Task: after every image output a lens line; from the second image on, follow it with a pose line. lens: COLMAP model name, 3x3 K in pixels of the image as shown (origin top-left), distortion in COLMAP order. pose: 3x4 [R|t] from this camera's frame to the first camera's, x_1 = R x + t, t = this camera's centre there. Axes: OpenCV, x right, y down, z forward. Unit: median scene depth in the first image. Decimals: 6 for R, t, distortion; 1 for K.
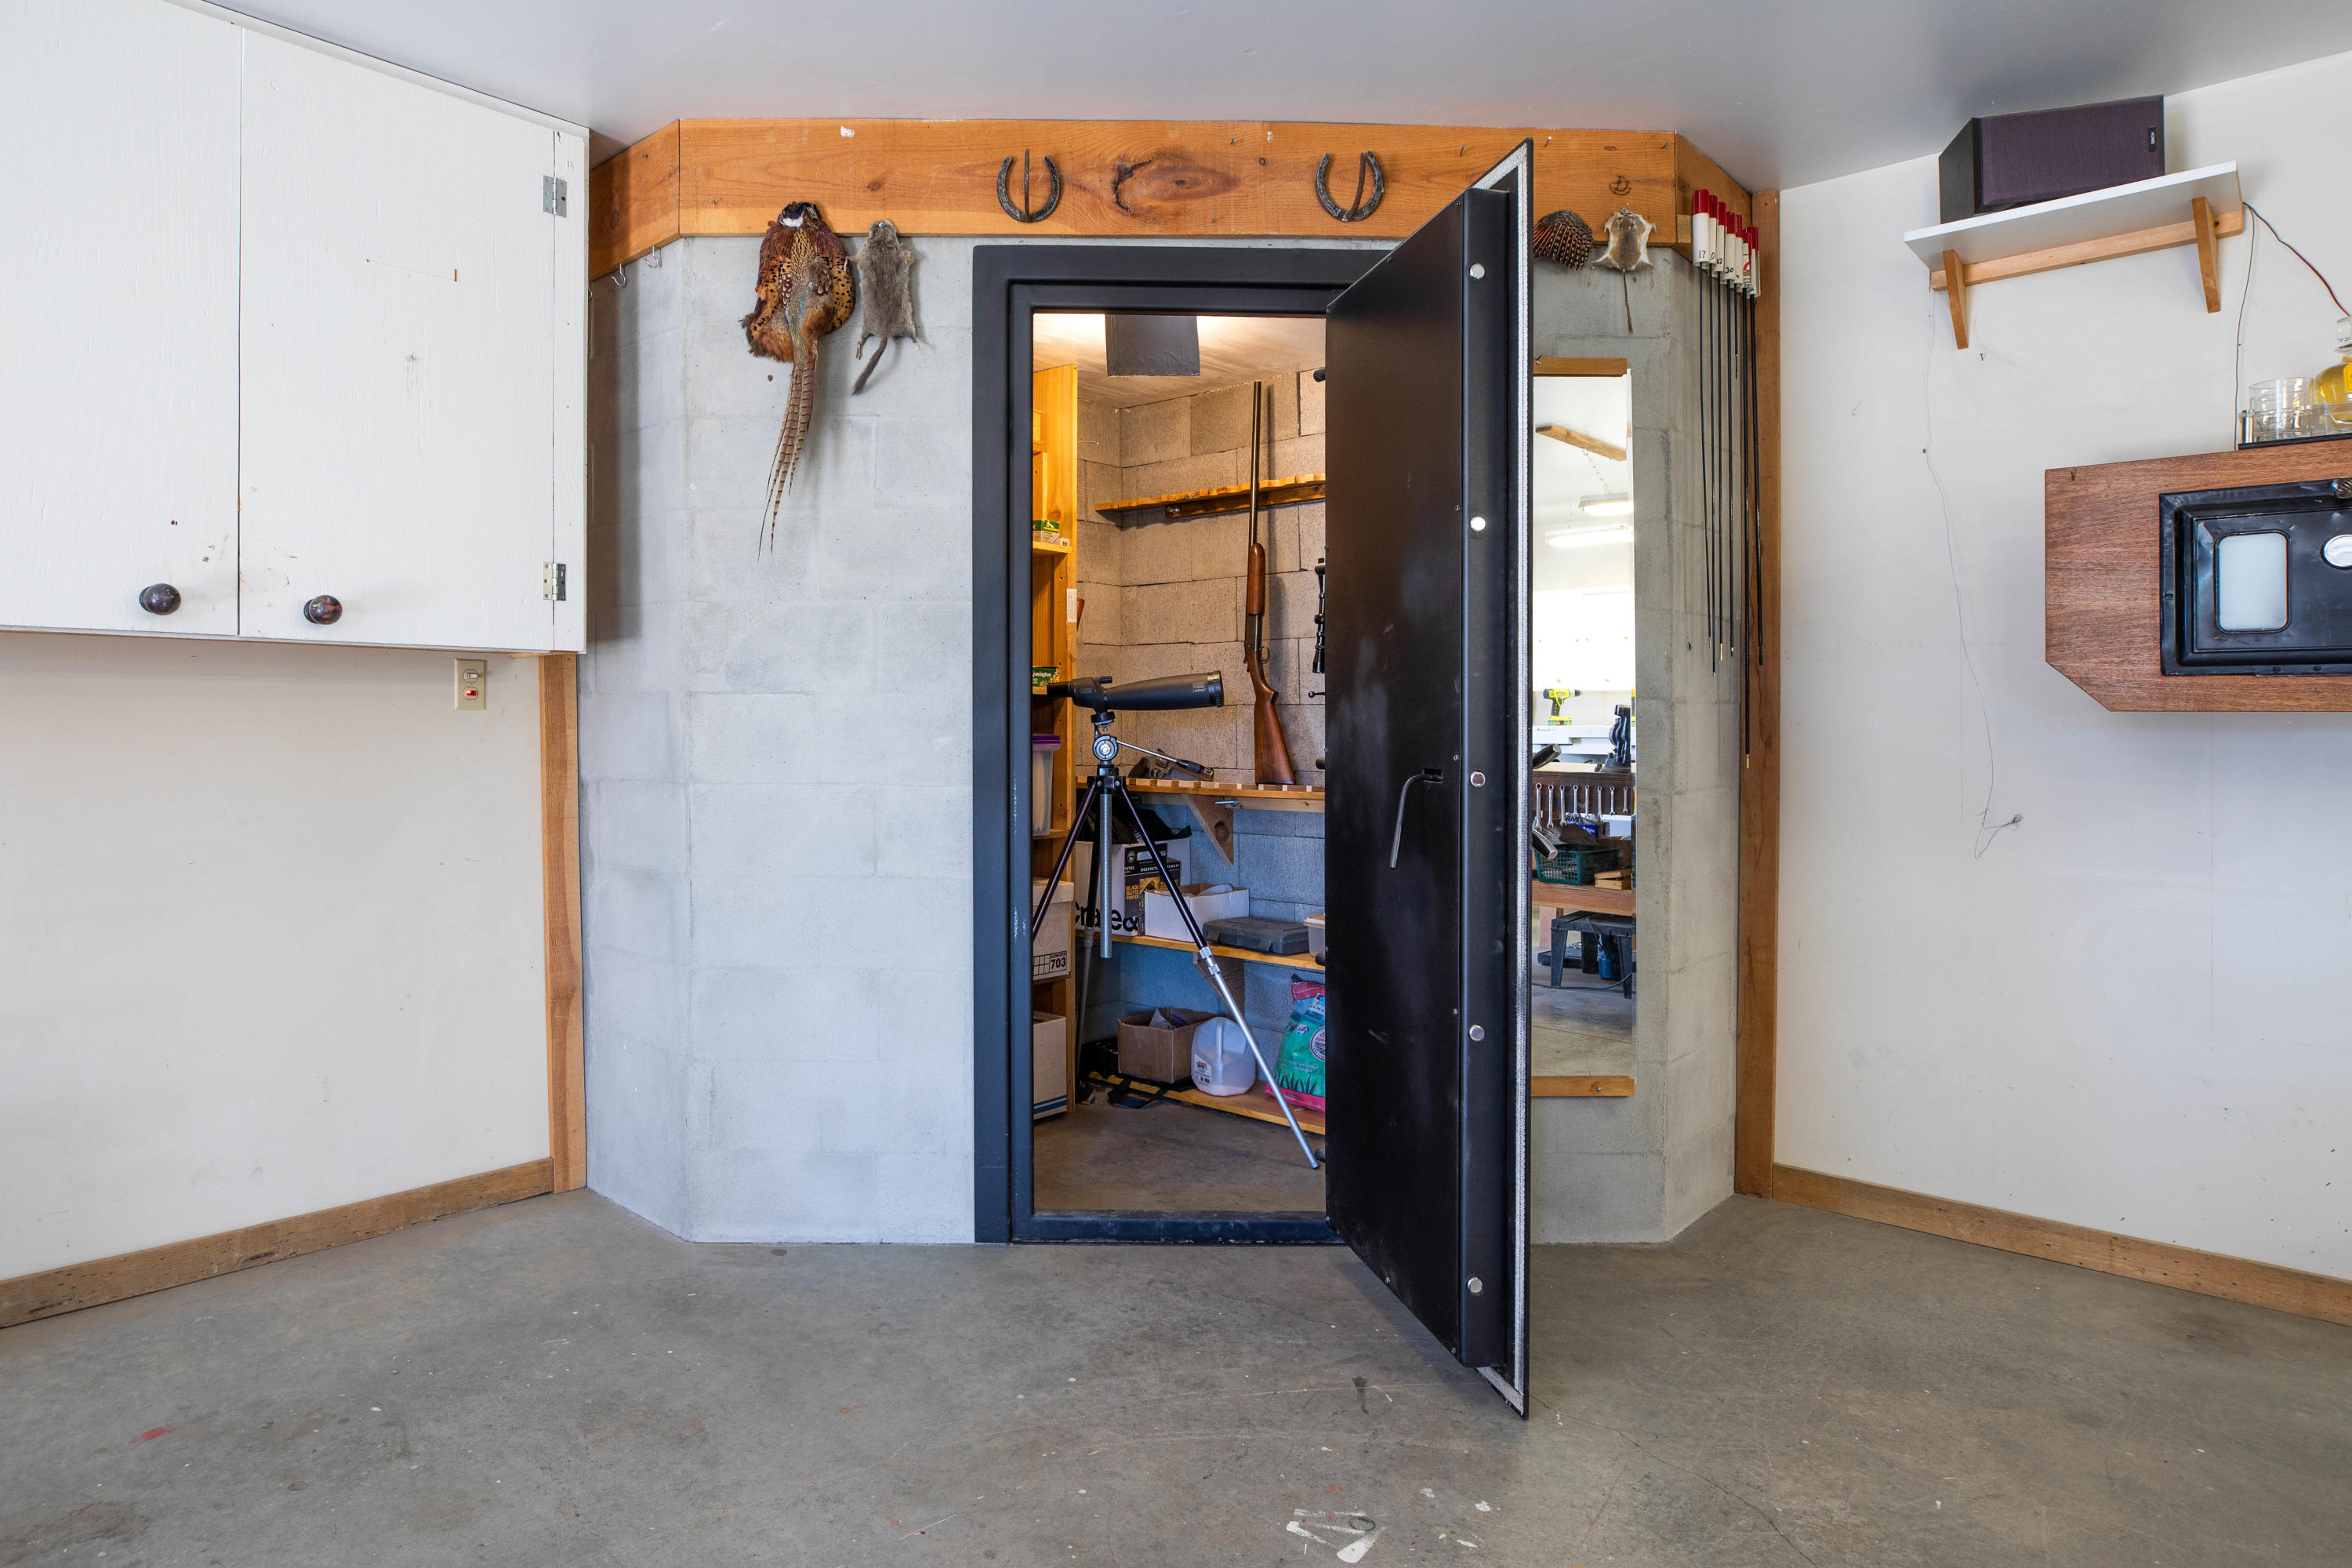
lens RADIAL K [[1360.2, 0, 1176.5], [0, 1360.2, 733.6], [0, 0, 1]] dist [-0.003528, -0.000984]
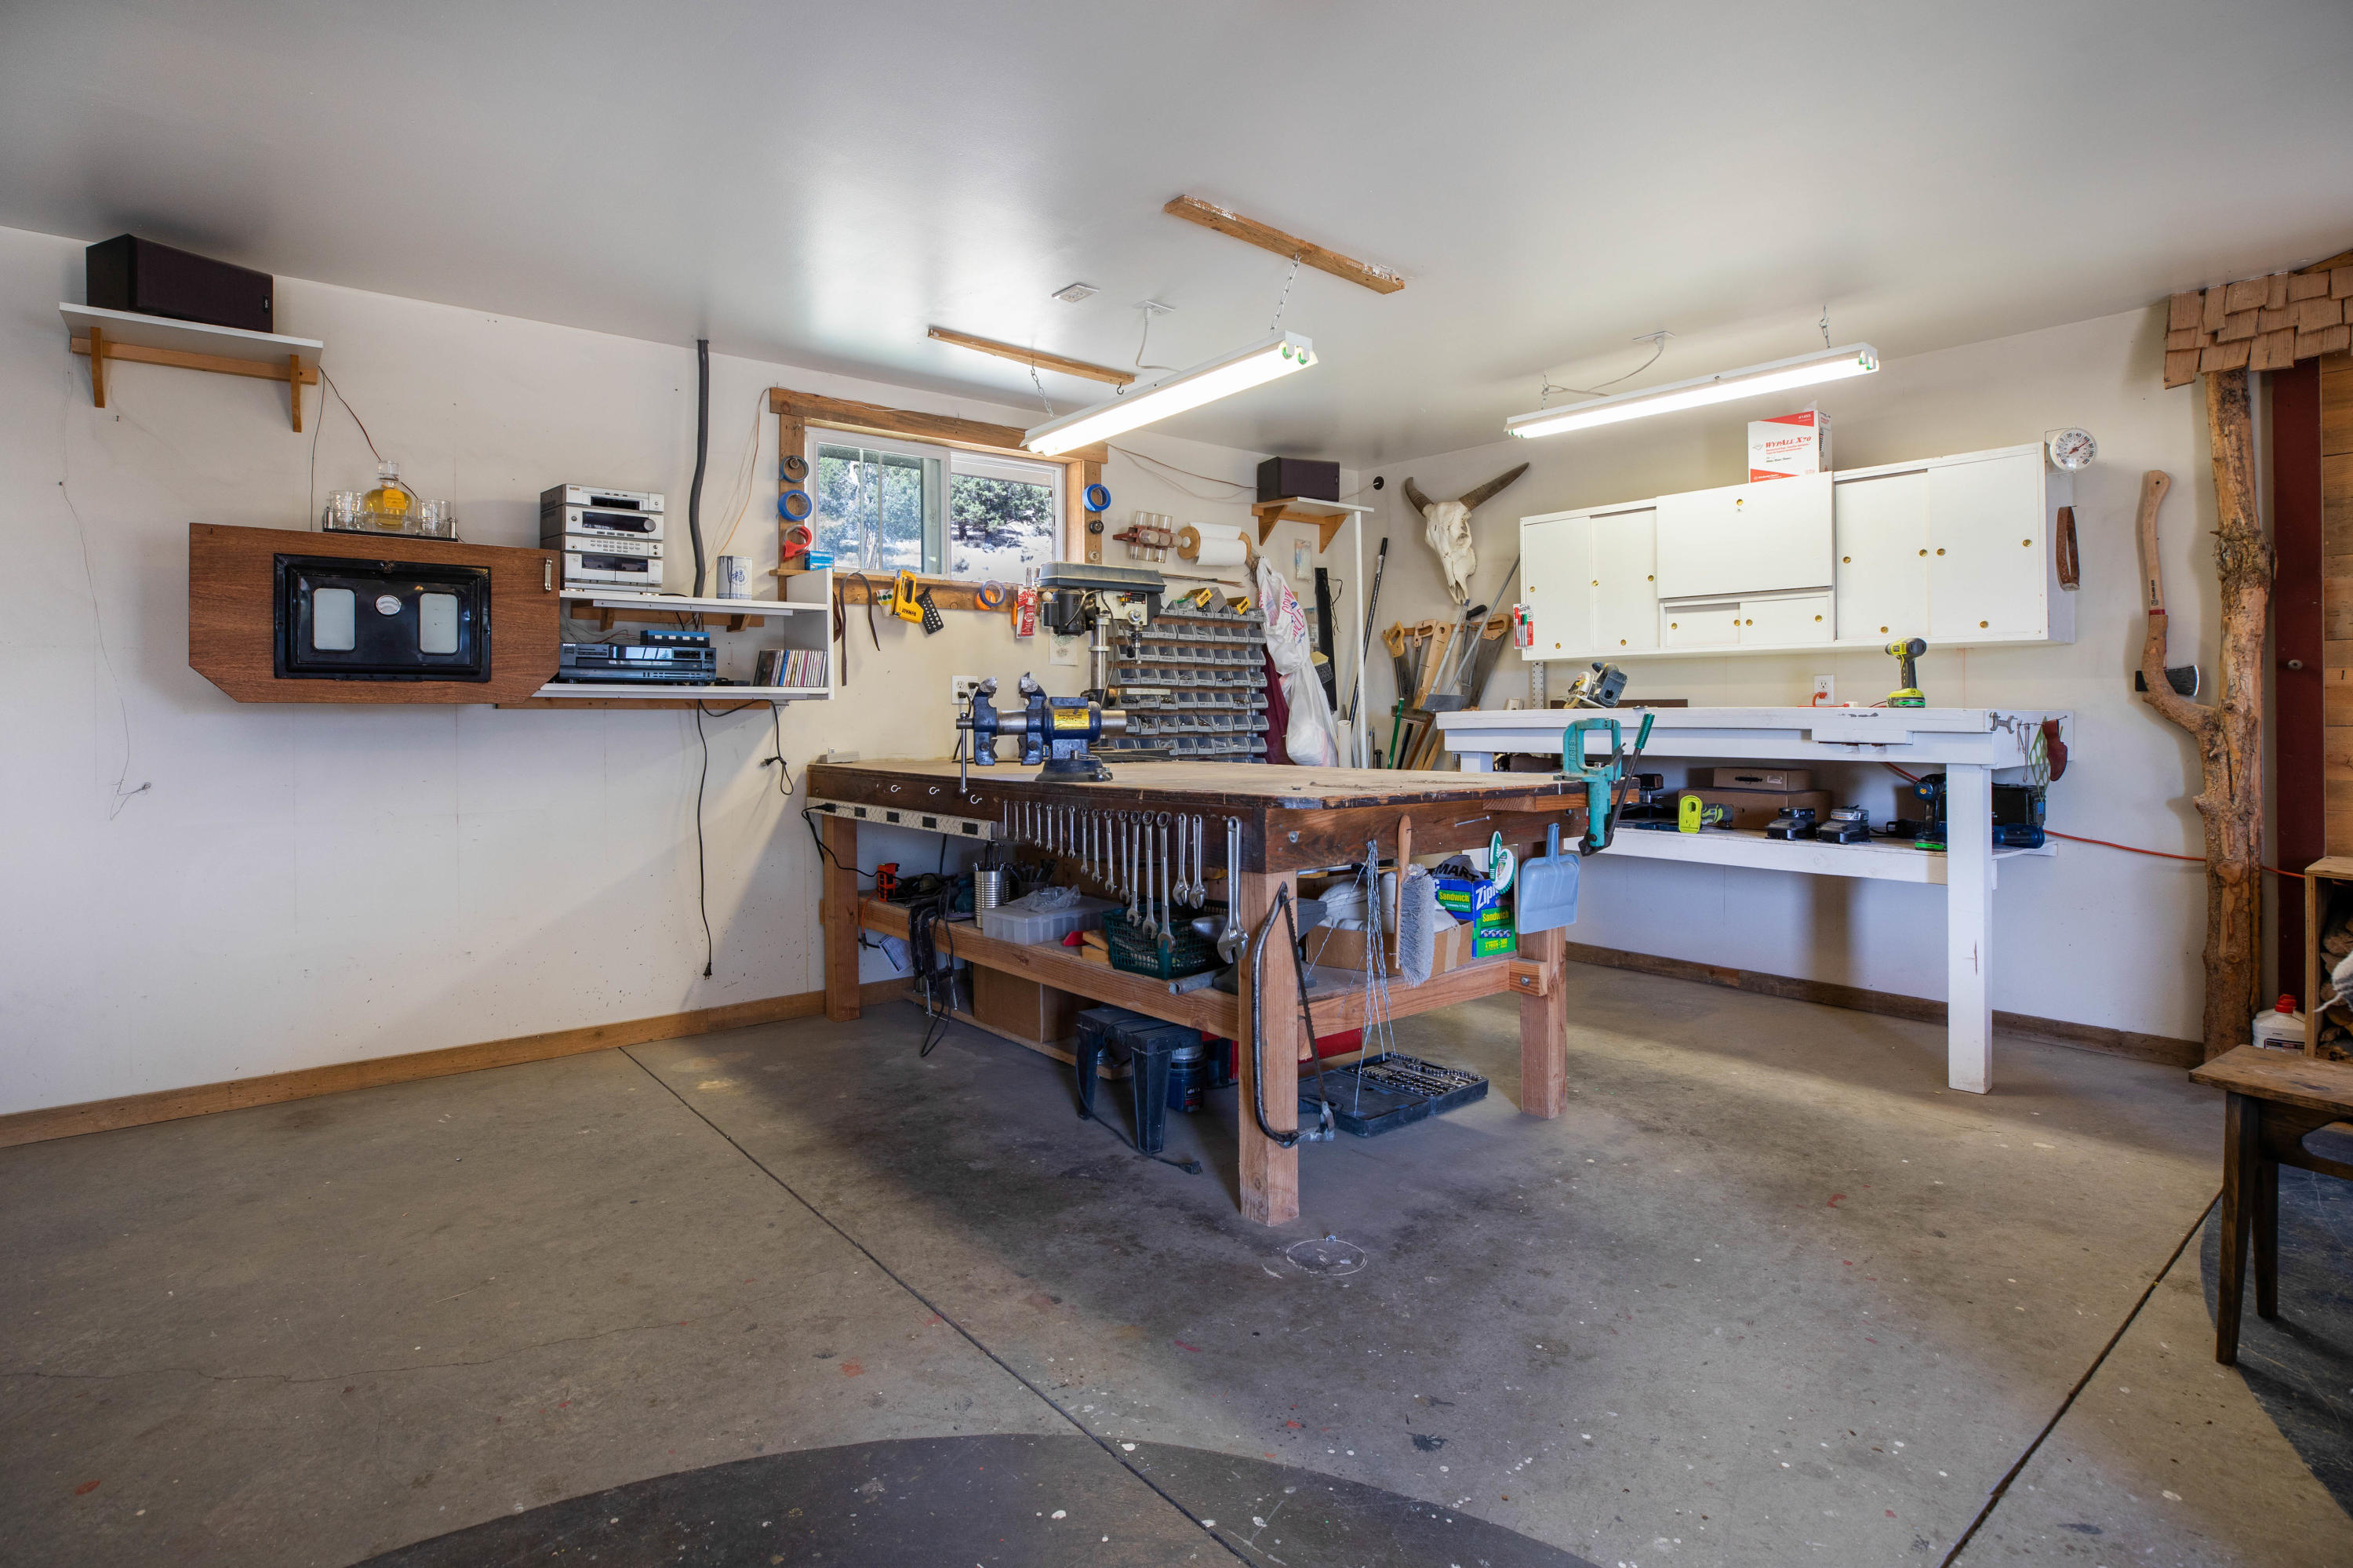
lens RADIAL K [[1173.6, 0, 1177.4], [0, 1173.6, 710.1], [0, 0, 1]] dist [0.000654, 0.001361]
pose [[0.140527, -0.003891, 0.990069, -0.377683], [0.008177, 0.999963, 0.002769, -0.004044], [-0.990043, 0.007706, 0.140553, -0.131117]]
